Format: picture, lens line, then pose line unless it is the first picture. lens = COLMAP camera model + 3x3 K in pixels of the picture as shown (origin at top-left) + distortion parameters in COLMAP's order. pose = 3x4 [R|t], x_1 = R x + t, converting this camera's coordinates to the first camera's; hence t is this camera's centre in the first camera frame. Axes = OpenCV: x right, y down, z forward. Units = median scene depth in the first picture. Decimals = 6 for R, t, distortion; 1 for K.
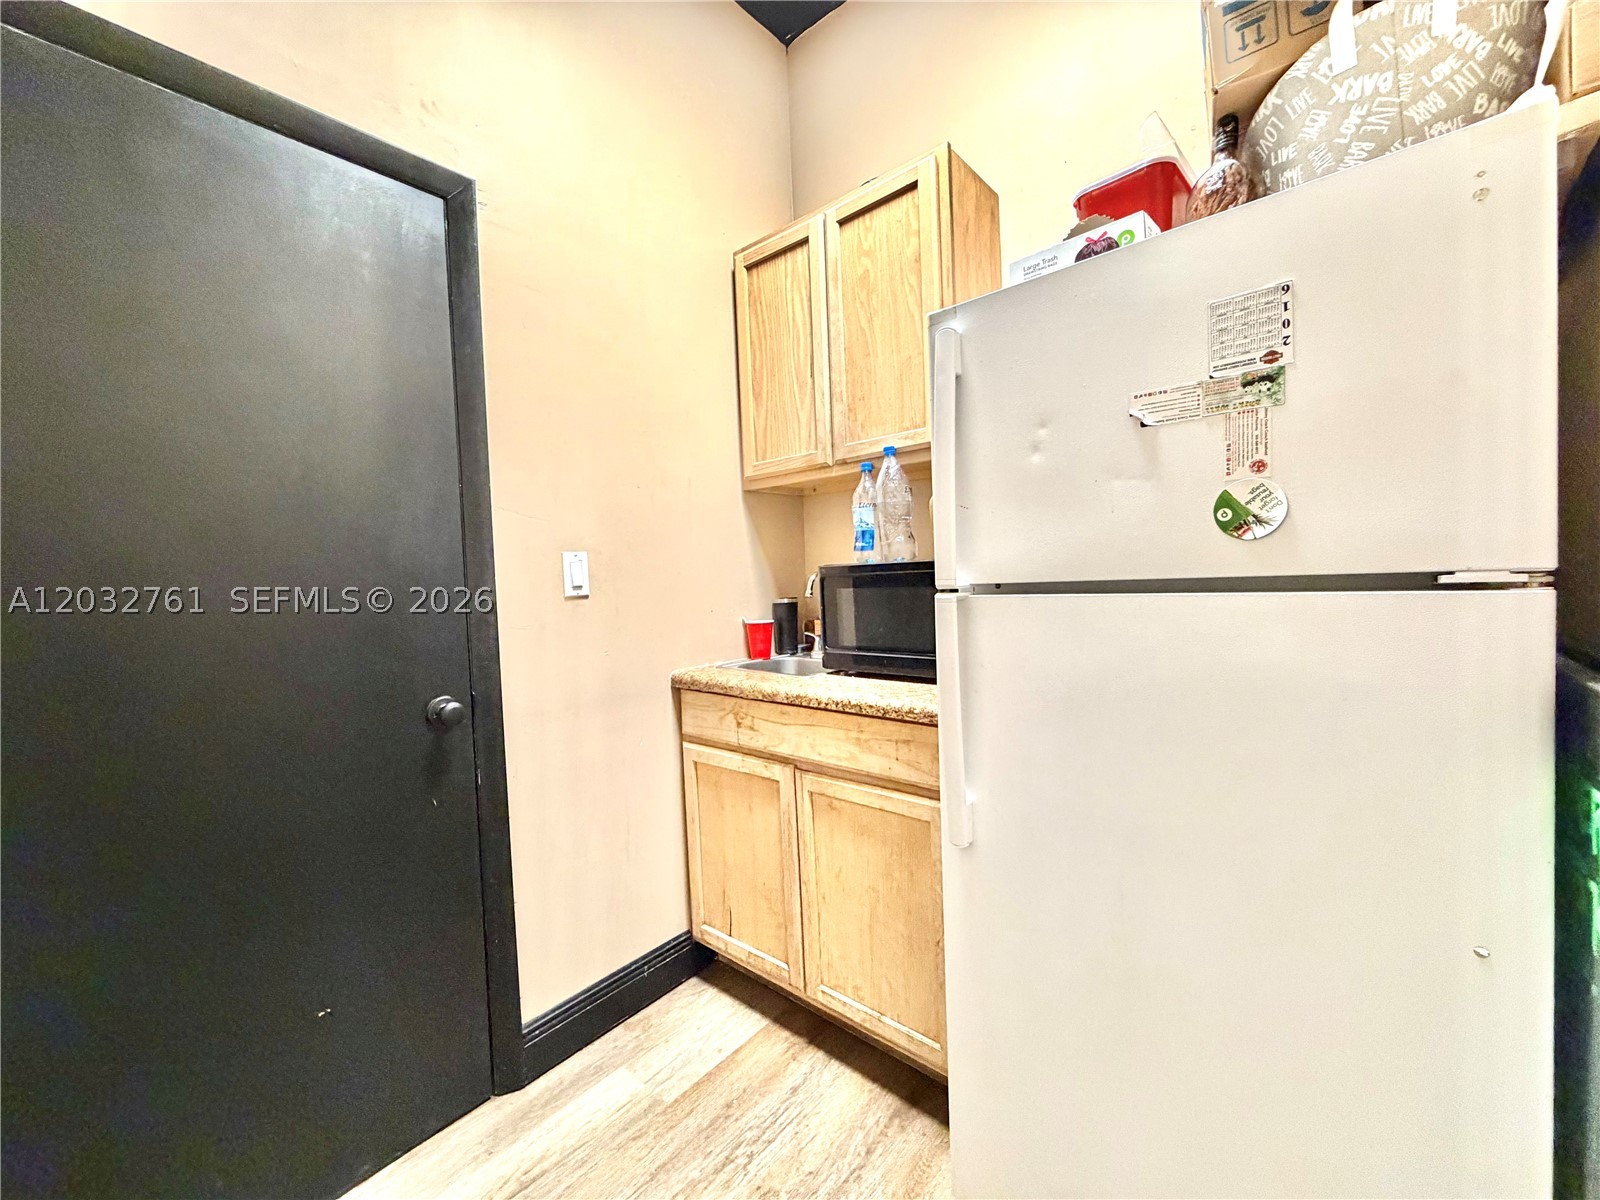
lens RADIAL K [[640.5, 0, 792.6], [0, 640.5, 596.4], [0, 0, 1]] dist [-0.001444, 0.000039]
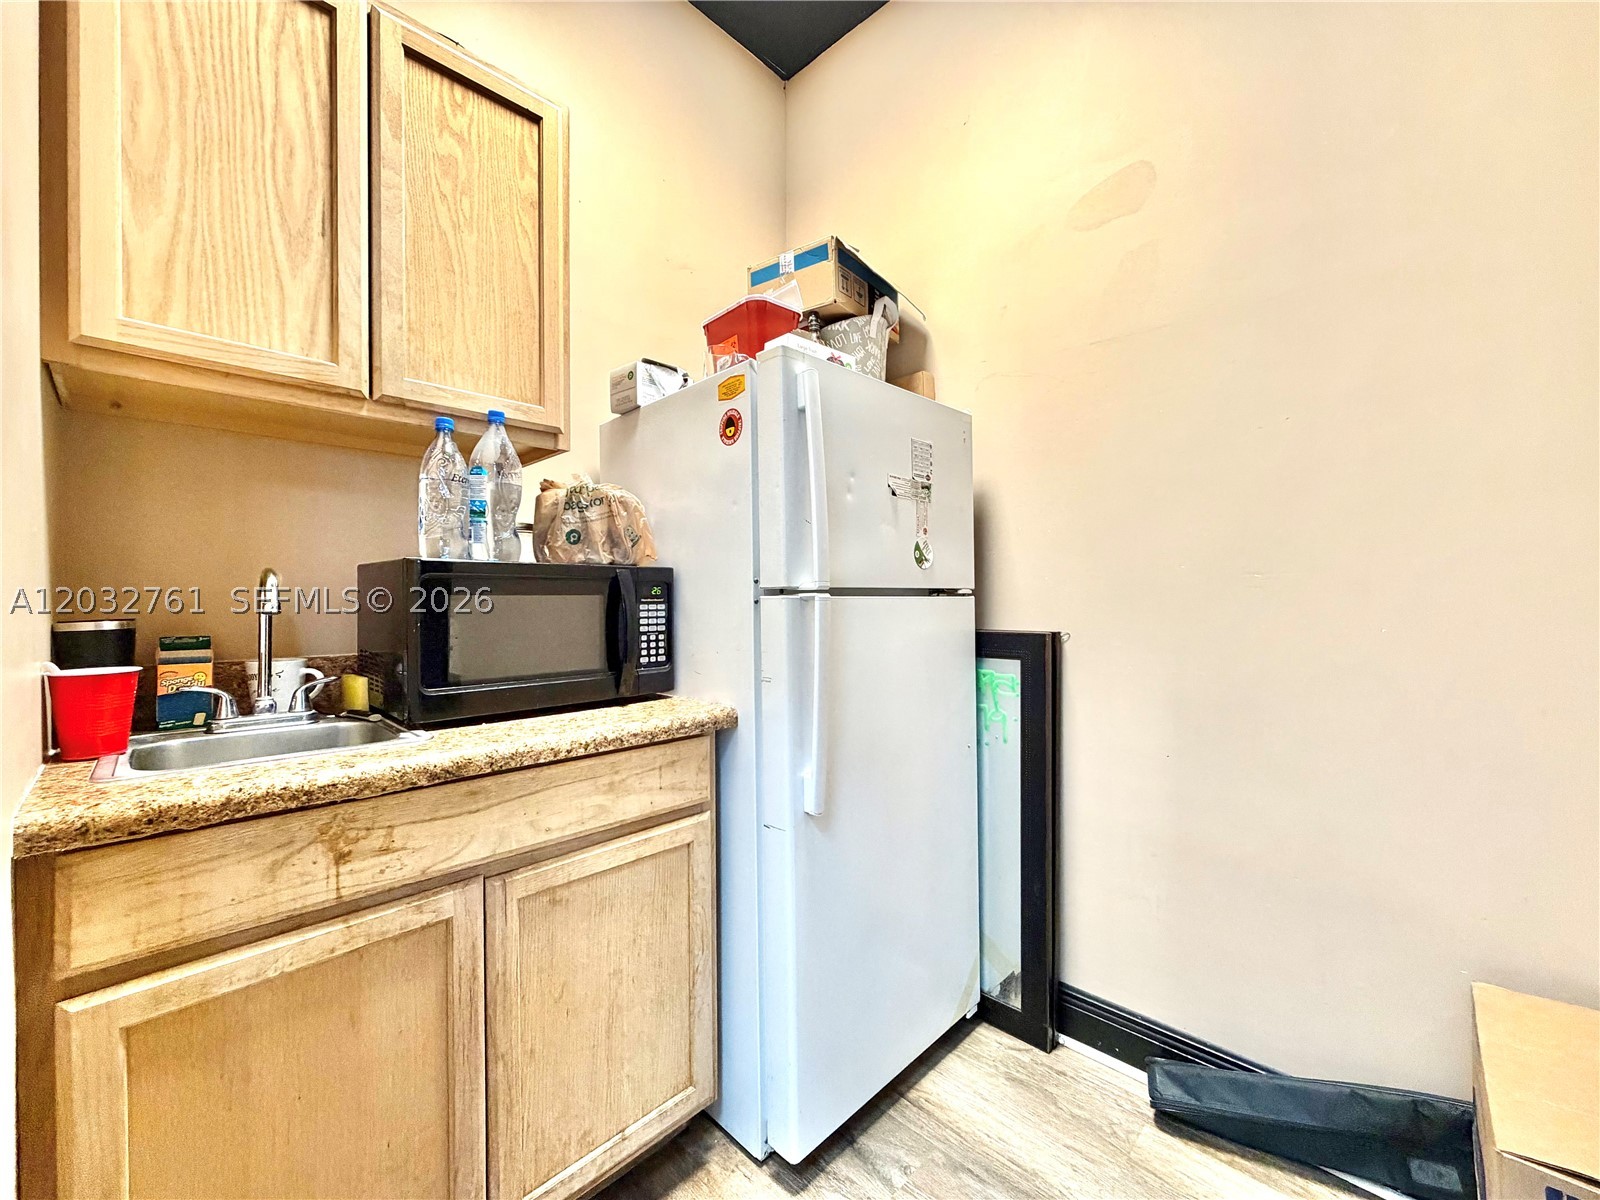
lens RADIAL K [[640.5, 0, 799.5], [0, 640.5, 594.6], [0, 0, 1]] dist [-0.001444, 0.000039]
pose [[0.049312, 0.049101, 0.997576, -0.604730], [0.037767, 0.997985, -0.050988, 0.036247], [-0.998069, 0.040190, 0.047358, 0.646387]]
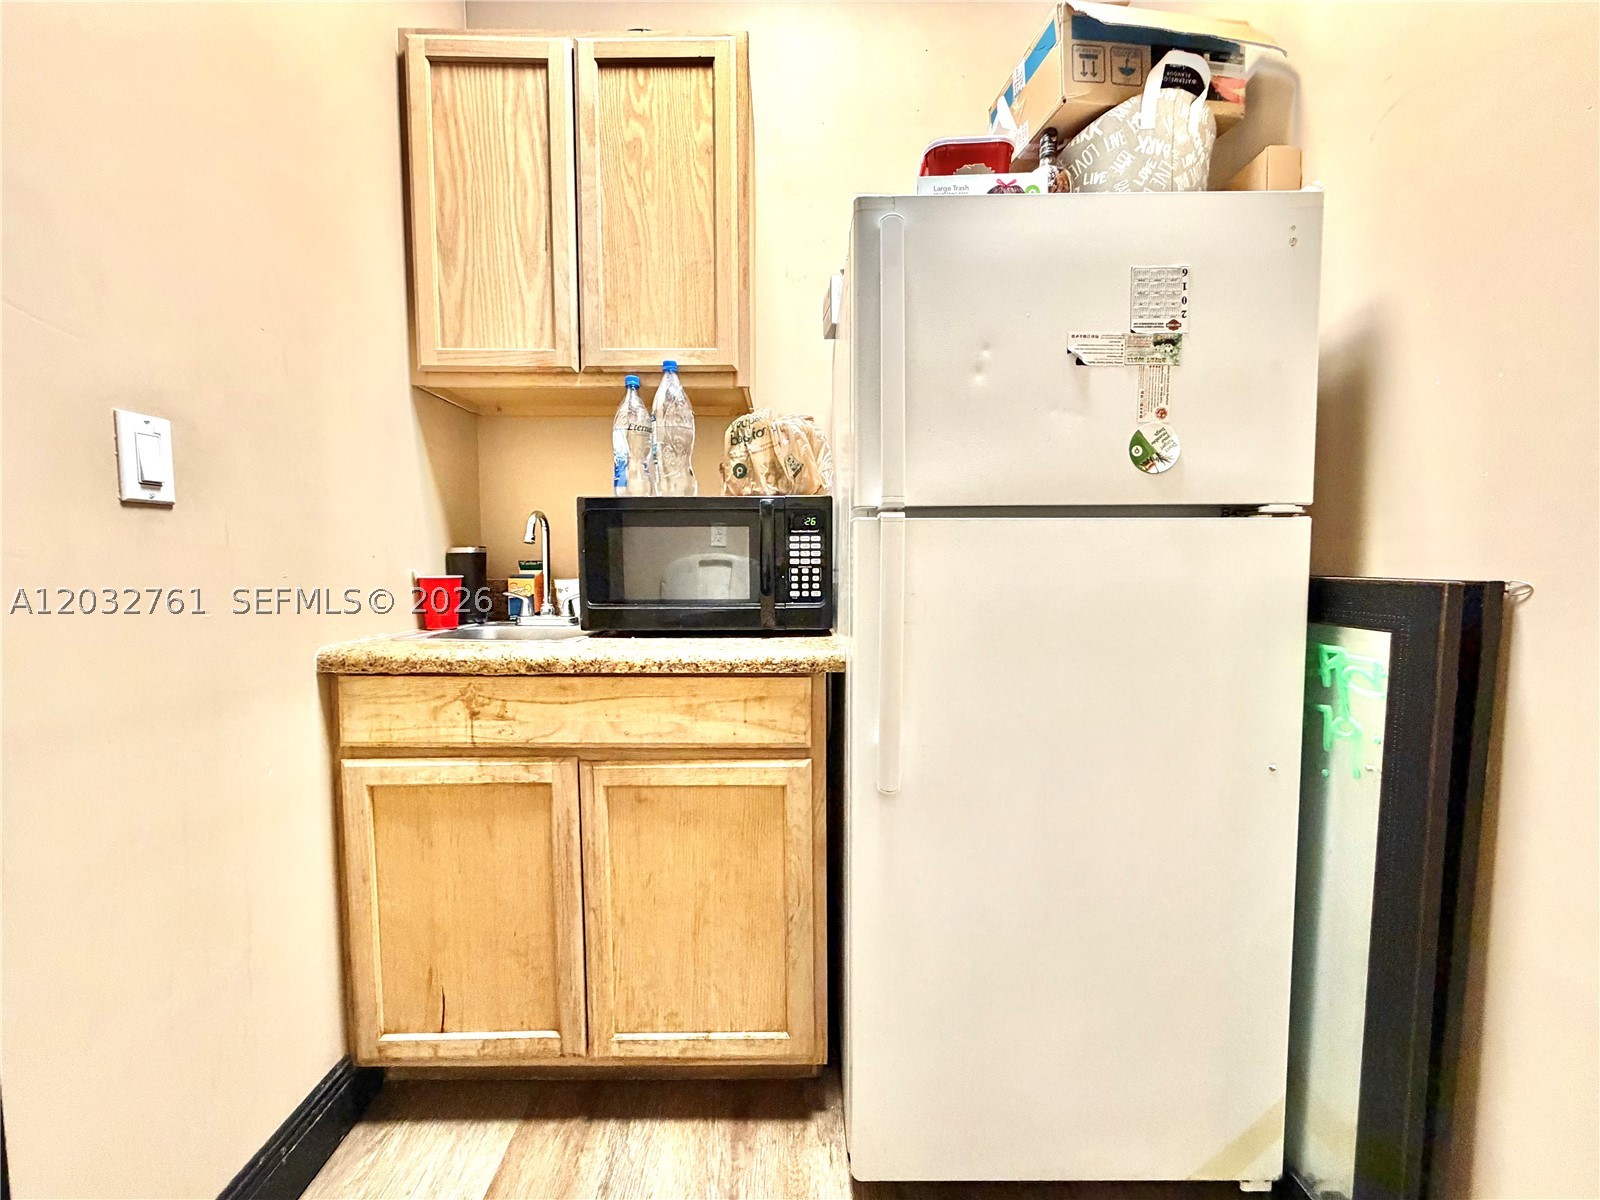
lens RADIAL K [[640.5, 0, 796.8], [0, 640.5, 597.1], [0, 0, 1]] dist [-0.001444, 0.000039]
pose [[0.743359, -0.000568, 0.668892, -0.300679], [-0.005900, 0.999955, 0.007405, 0.070781], [-0.668866, -0.009451, 0.743323, 0.277380]]
